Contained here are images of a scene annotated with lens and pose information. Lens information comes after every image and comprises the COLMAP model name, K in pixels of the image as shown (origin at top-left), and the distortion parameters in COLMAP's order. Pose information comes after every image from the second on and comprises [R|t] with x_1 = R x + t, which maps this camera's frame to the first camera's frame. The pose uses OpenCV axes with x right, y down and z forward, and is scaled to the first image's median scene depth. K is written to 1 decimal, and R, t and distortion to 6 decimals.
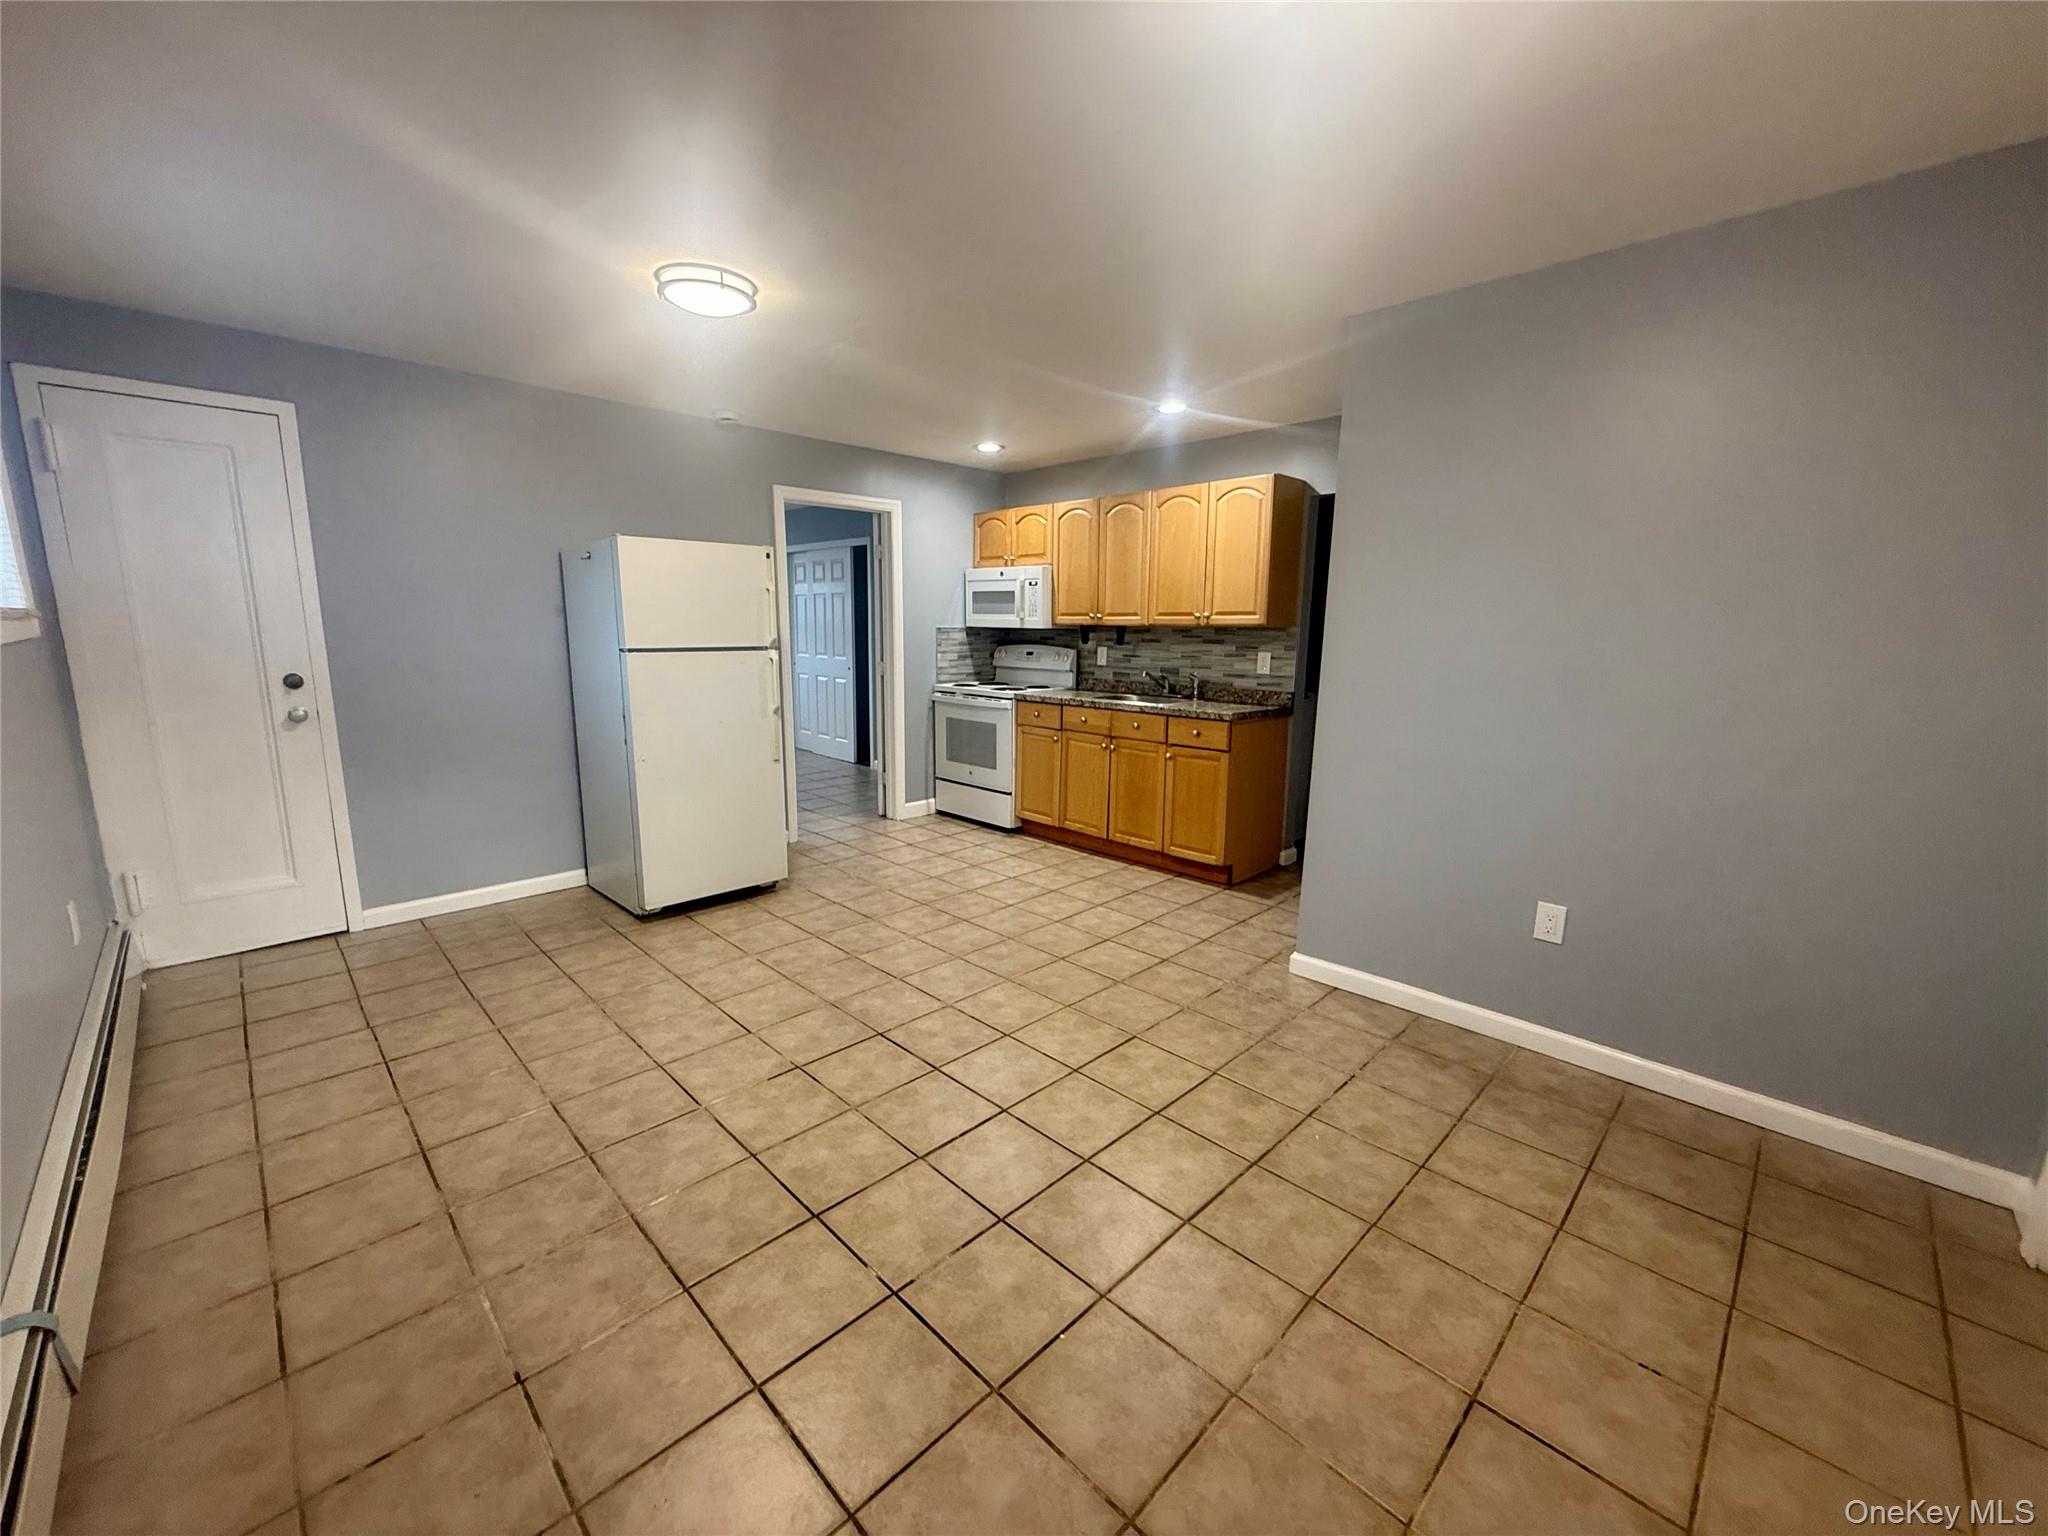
lens RADIAL K [[815.6, 0, 1016.1], [0, 815.6, 768.8], [0, 0, 1]] dist [-0.002377, -0.000915]
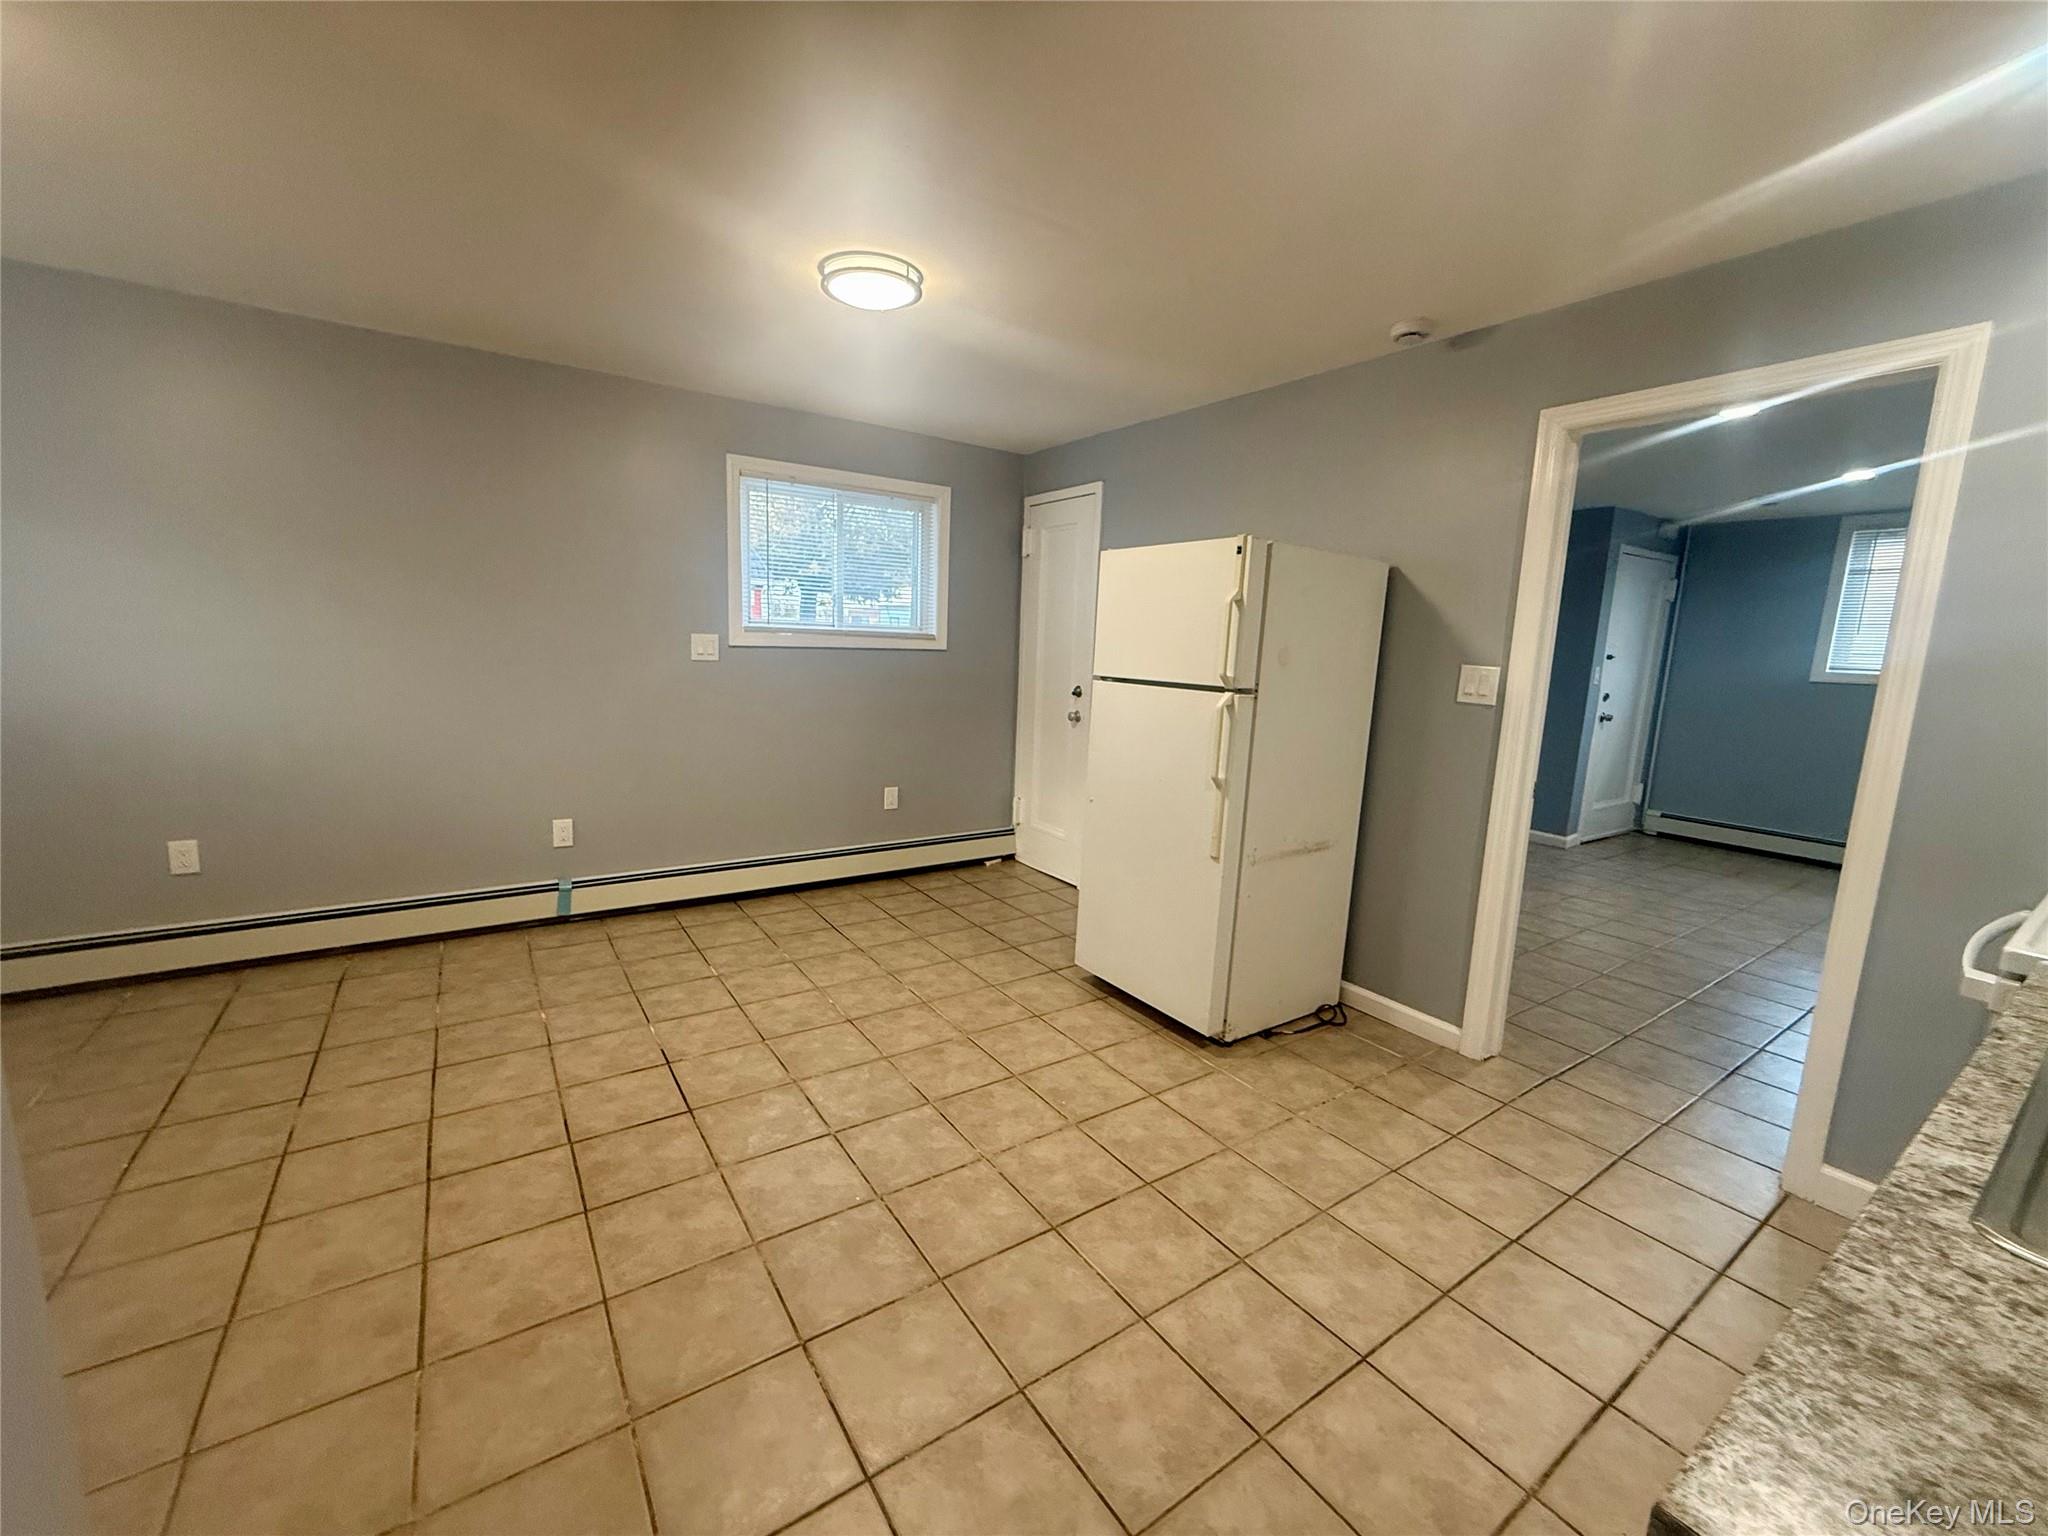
lens RADIAL K [[815.6, 0, 1016.1], [0, 815.6, 768.8], [0, 0, 1]] dist [-0.002377, -0.000915]
pose [[-0.182861, 0.133946, -0.973971, 0.490194], [-0.215981, 0.961001, 0.172713, -0.210432], [0.959121, 0.241942, -0.146800, 1.220252]]
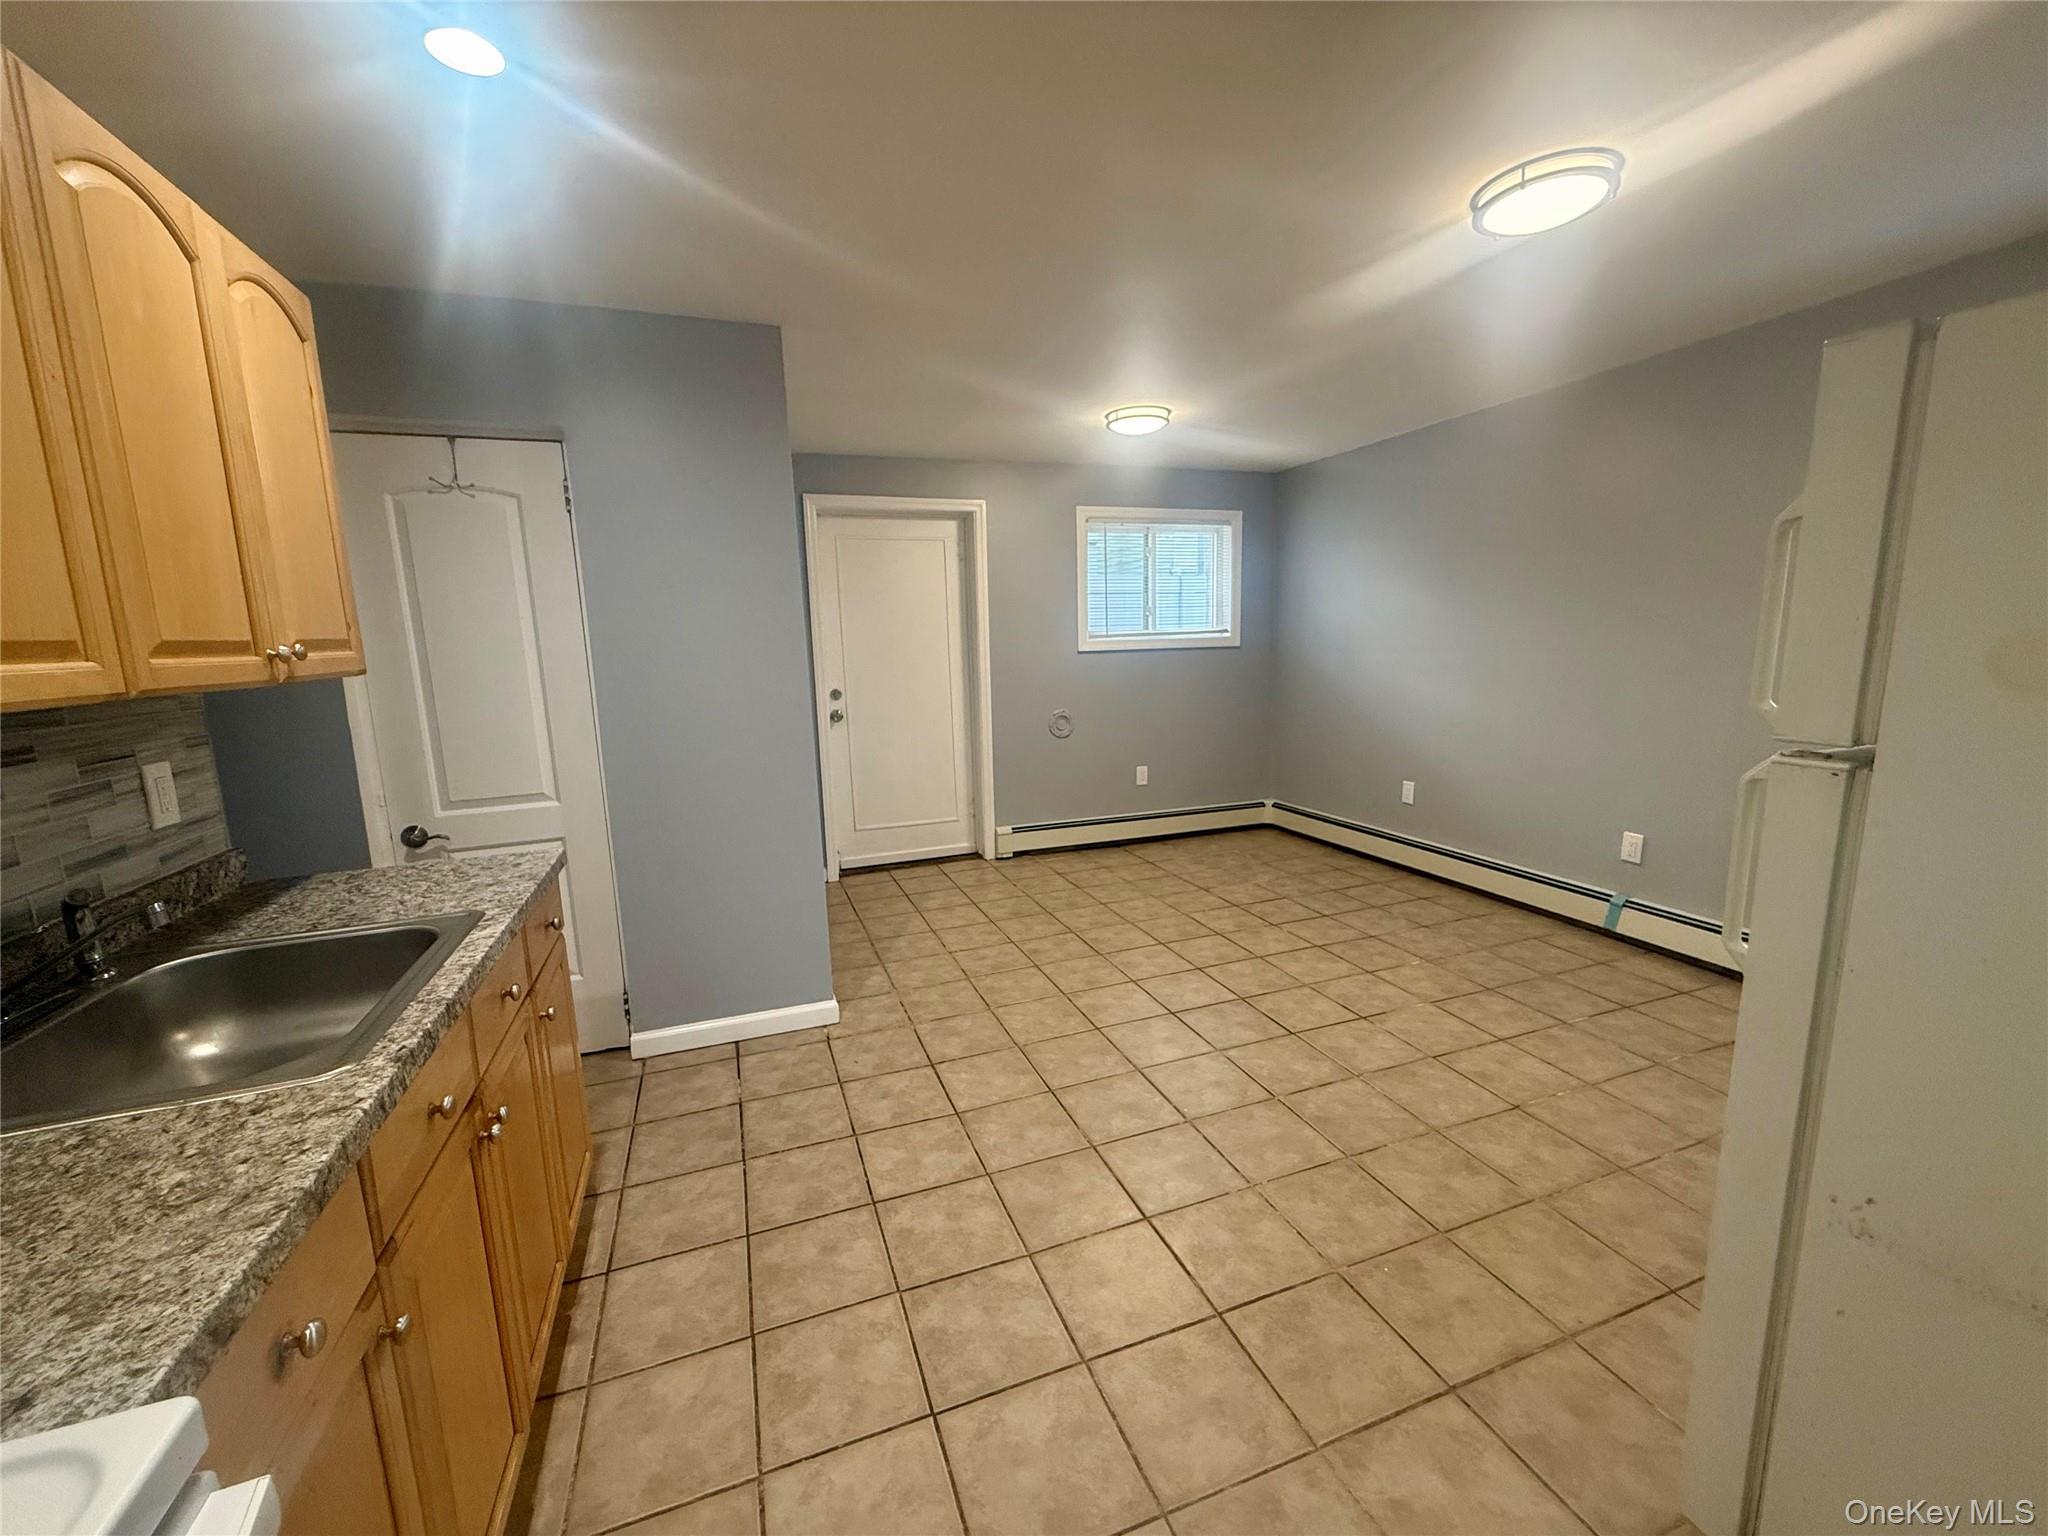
lens RADIAL K [[815.6, 0, 1016.1], [0, 815.6, 768.8], [0, 0, 1]] dist [-0.002377, -0.000915]
pose [[-0.906973, -0.049811, 0.418233, -0.236556], [0.096984, 0.941601, 0.322461, -0.323627], [-0.409870, 0.333025, -0.849176, 1.714022]]
